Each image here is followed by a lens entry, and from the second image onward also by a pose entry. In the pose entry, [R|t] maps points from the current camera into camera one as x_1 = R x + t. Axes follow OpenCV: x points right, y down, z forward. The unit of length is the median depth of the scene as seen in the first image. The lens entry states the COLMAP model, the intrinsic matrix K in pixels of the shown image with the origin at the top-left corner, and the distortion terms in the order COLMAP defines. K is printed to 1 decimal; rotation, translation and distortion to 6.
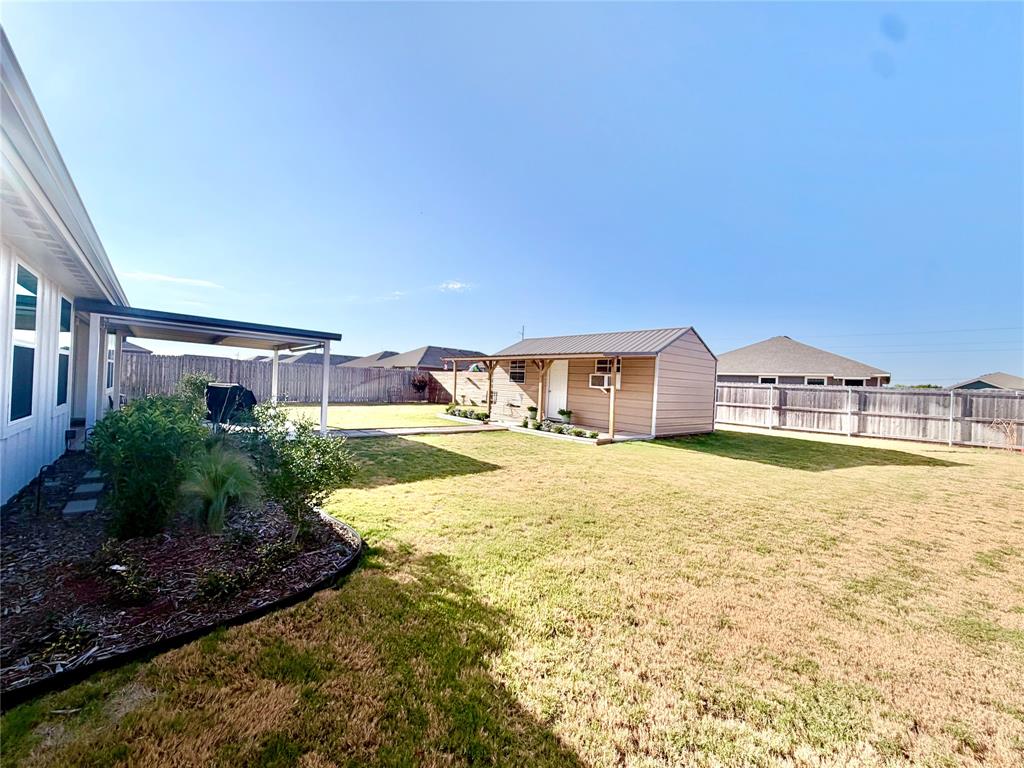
lens RADIAL K [[410.1, 0, 508.1], [0, 410.1, 379.9], [0, 0, 1]] dist [0.000208, -0.000449]
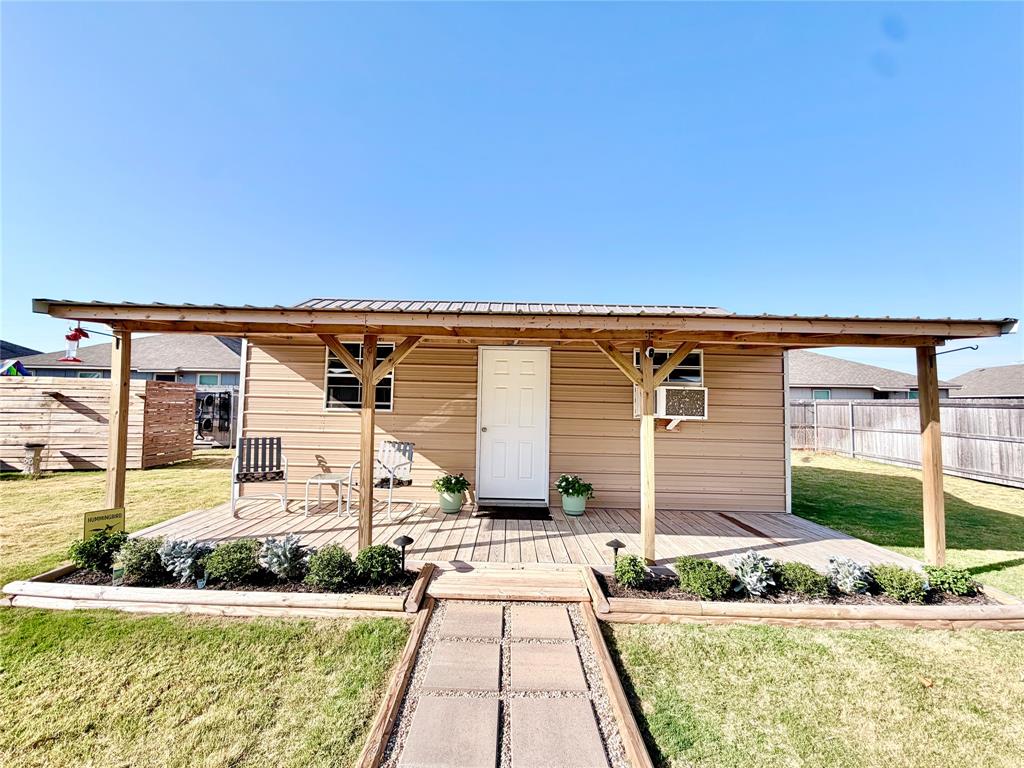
lens RADIAL K [[410.1, 0, 508.1], [0, 410.1, 379.9], [0, 0, 1]] dist [0.000208, -0.000449]
pose [[0.650449, 0.009873, 0.759486, -0.158267], [0.006920, 0.999797, -0.018924, -0.010374], [-0.759518, 0.017565, 0.650249, 0.658552]]
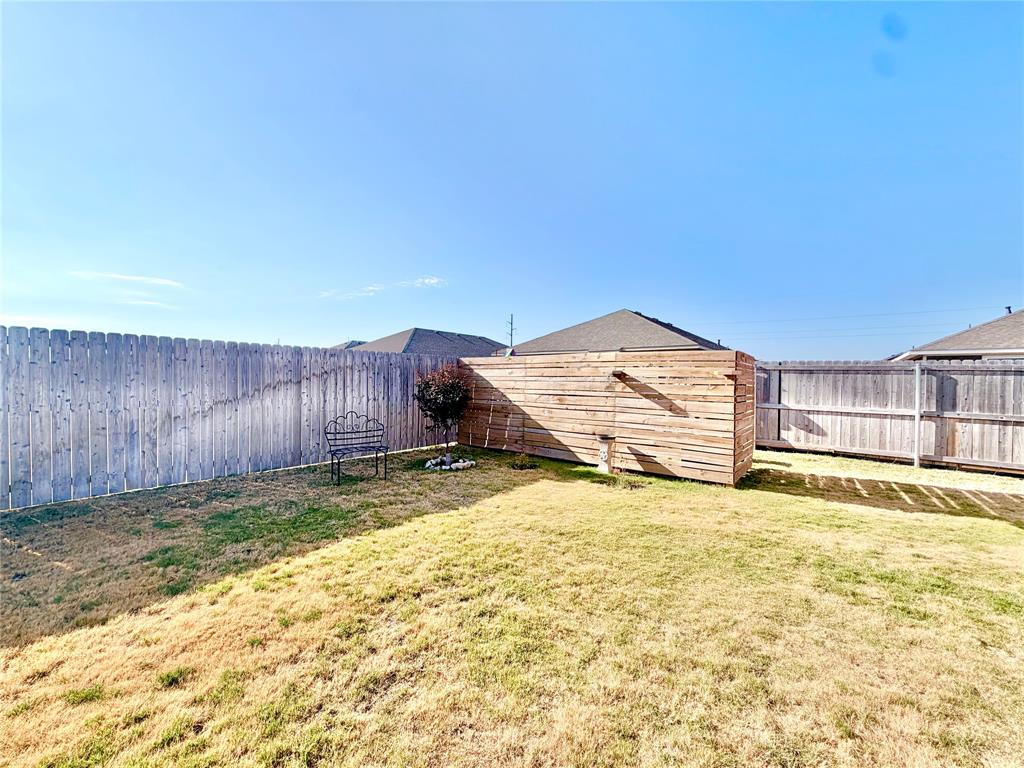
lens RADIAL K [[405.5, 0, 509.8], [0, 405.5, 381.0], [0, 0, 1]] dist [-0.001409, -0.000554]
pose [[0.997981, -0.028374, 0.056828, -0.266447], [0.027545, 0.999503, 0.015317, -0.008142], [-0.057234, -0.013721, 0.998266, 1.022863]]
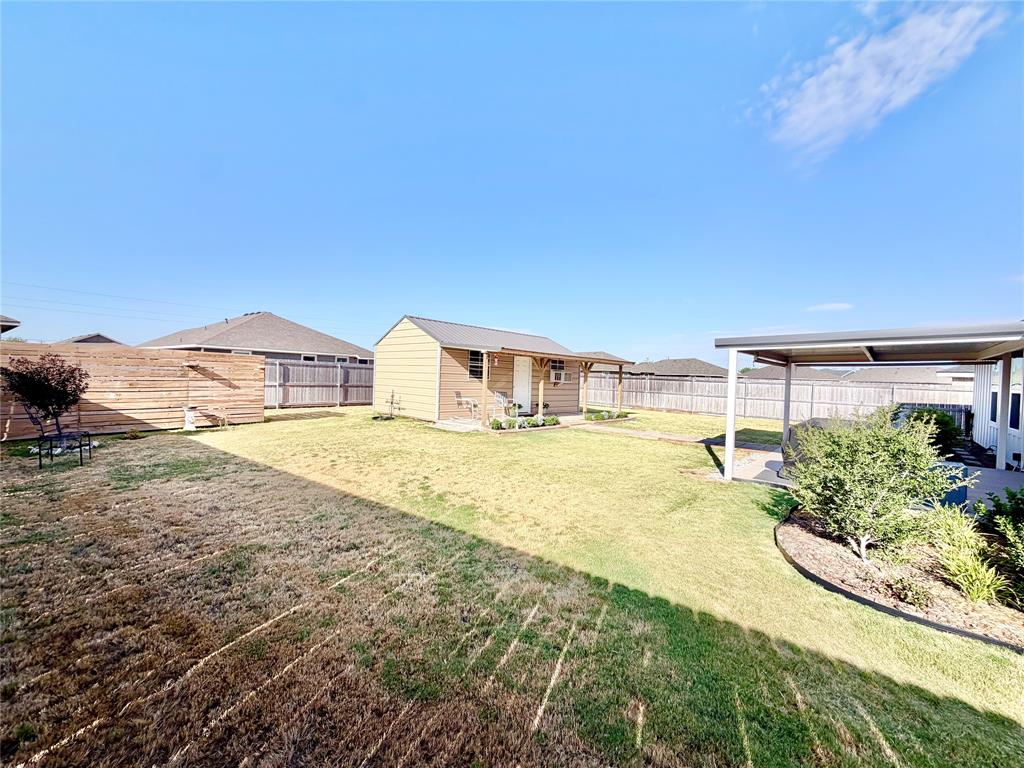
lens RADIAL K [[410.1, 0, 508.1], [0, 410.1, 379.9], [0, 0, 1]] dist [0.000208, -0.000449]
pose [[-0.114355, -0.057755, 0.991760, -0.798742], [-0.044498, 0.997604, 0.052964, -0.037740], [-0.992443, -0.038075, -0.116651, 1.016704]]
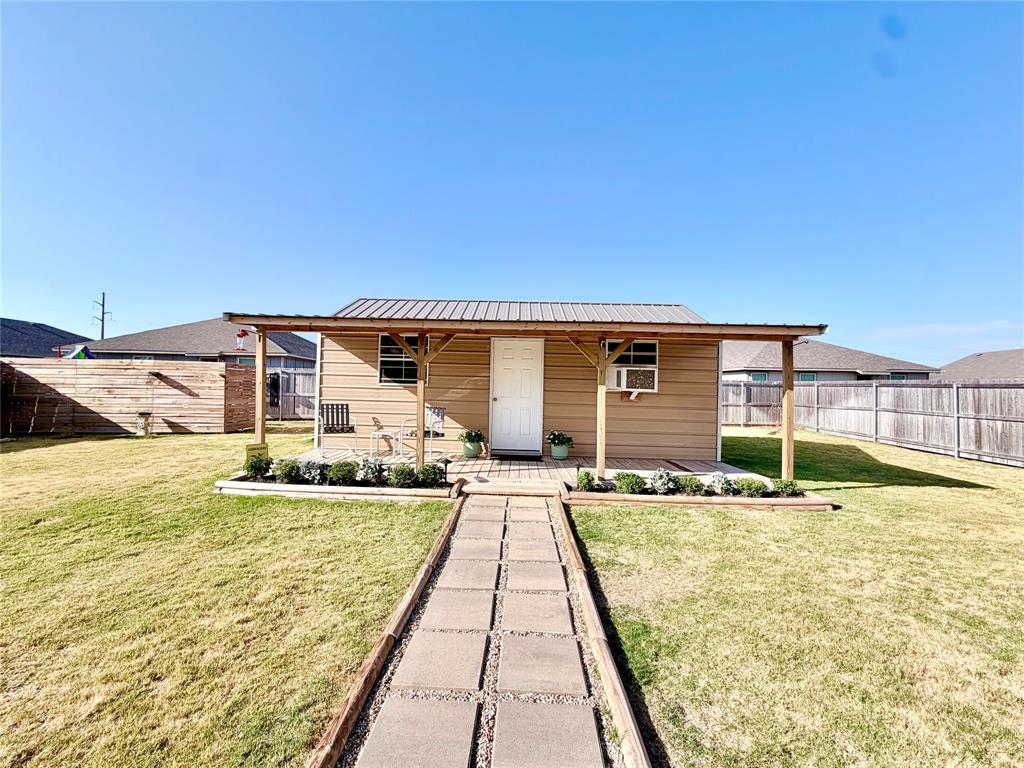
lens RADIAL K [[405.5, 0, 509.8], [0, 405.5, 381.0], [0, 0, 1]] dist [-0.001409, -0.000554]
pose [[0.664290, -0.020498, 0.747194, -0.243514], [0.004778, 0.999720, 0.023178, -0.006903], [-0.747460, -0.011827, 0.664202, 0.578919]]
